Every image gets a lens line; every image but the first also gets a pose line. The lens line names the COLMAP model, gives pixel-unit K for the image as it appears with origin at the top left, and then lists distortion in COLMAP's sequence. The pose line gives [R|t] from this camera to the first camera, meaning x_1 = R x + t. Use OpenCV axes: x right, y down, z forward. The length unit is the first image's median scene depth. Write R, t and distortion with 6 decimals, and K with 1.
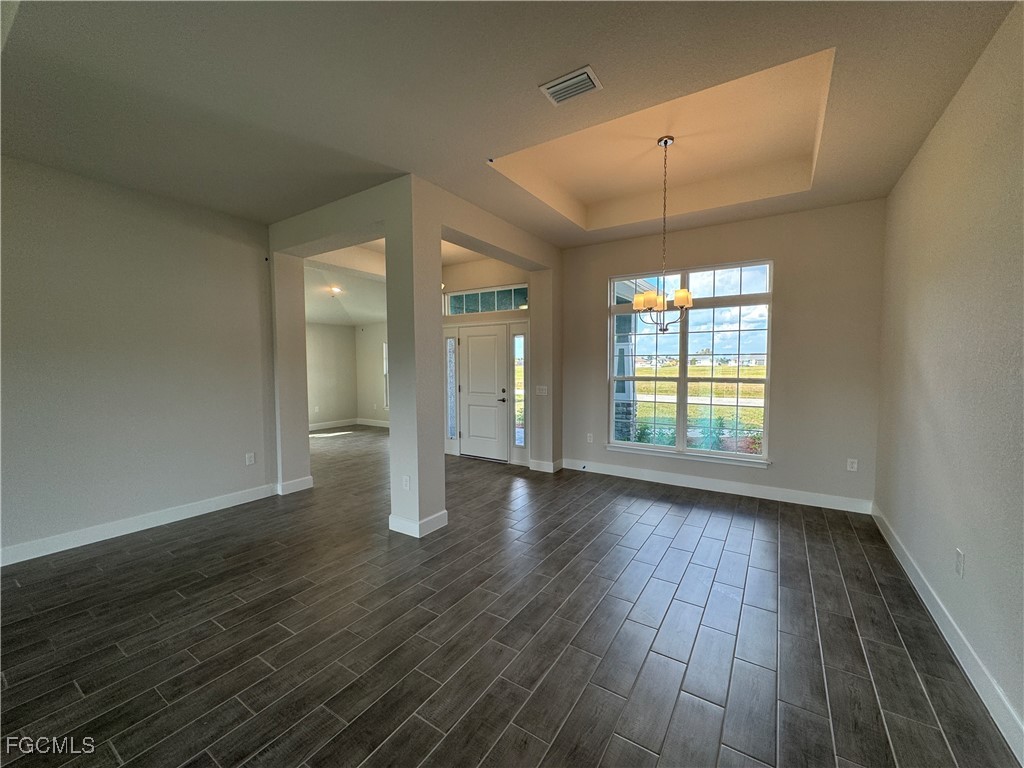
lens RADIAL K [[406.1, 0, 508.8], [0, 406.1, 380.7], [0, 0, 1]] dist [-0.000521, 0.000152]
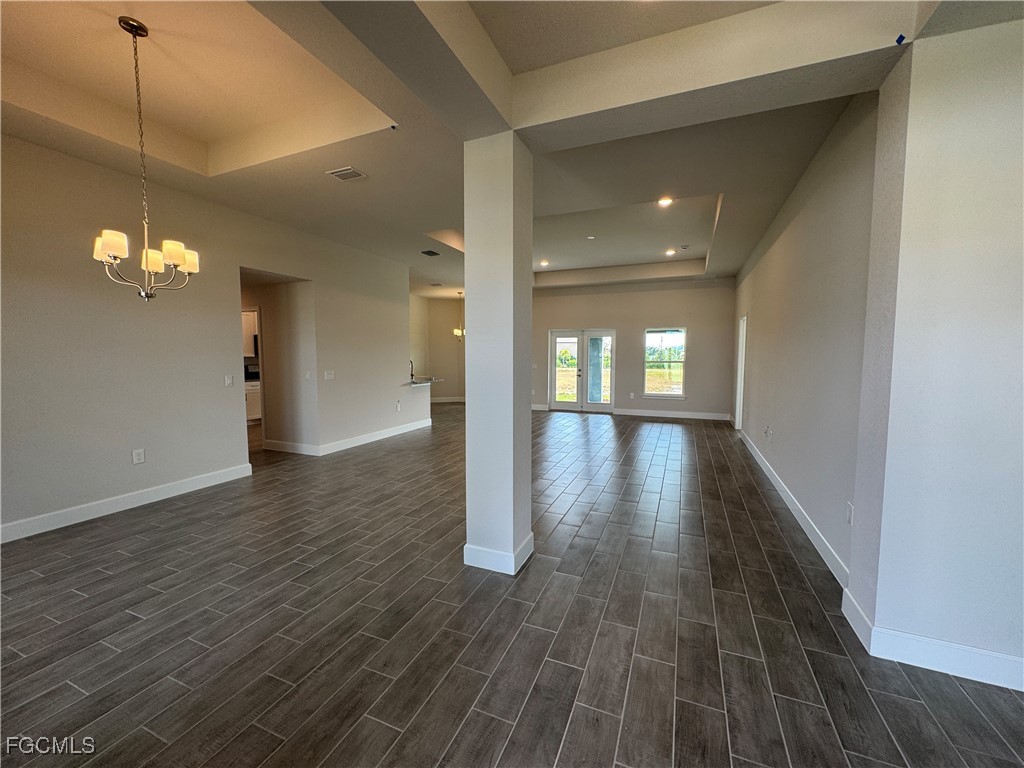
lens RADIAL K [[406.1, 0, 513.0], [0, 406.1, 383.8], [0, 0, 1]] dist [-0.000521, 0.000152]
pose [[-0.981793, 0.017342, -0.189158, -0.128519], [-0.004450, 0.993451, 0.114175, -0.060220], [0.189899, 0.112939, -0.975286, 2.059313]]
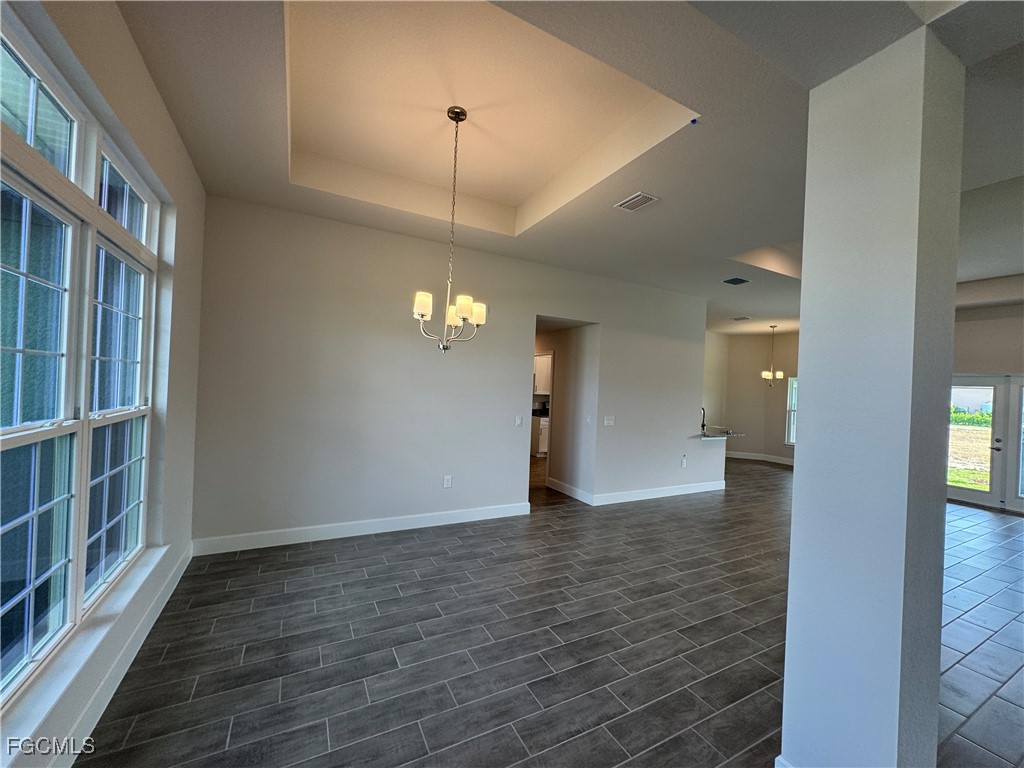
lens RADIAL K [[406.1, 0, 516.2], [0, 406.1, 384.3], [0, 0, 1]] dist [-0.000521, 0.000152]
pose [[-0.881768, -0.032565, 0.470558, -0.121439], [-0.019466, 0.999276, 0.032678, -0.091552], [-0.471282, 0.019654, -0.881764, 1.816532]]
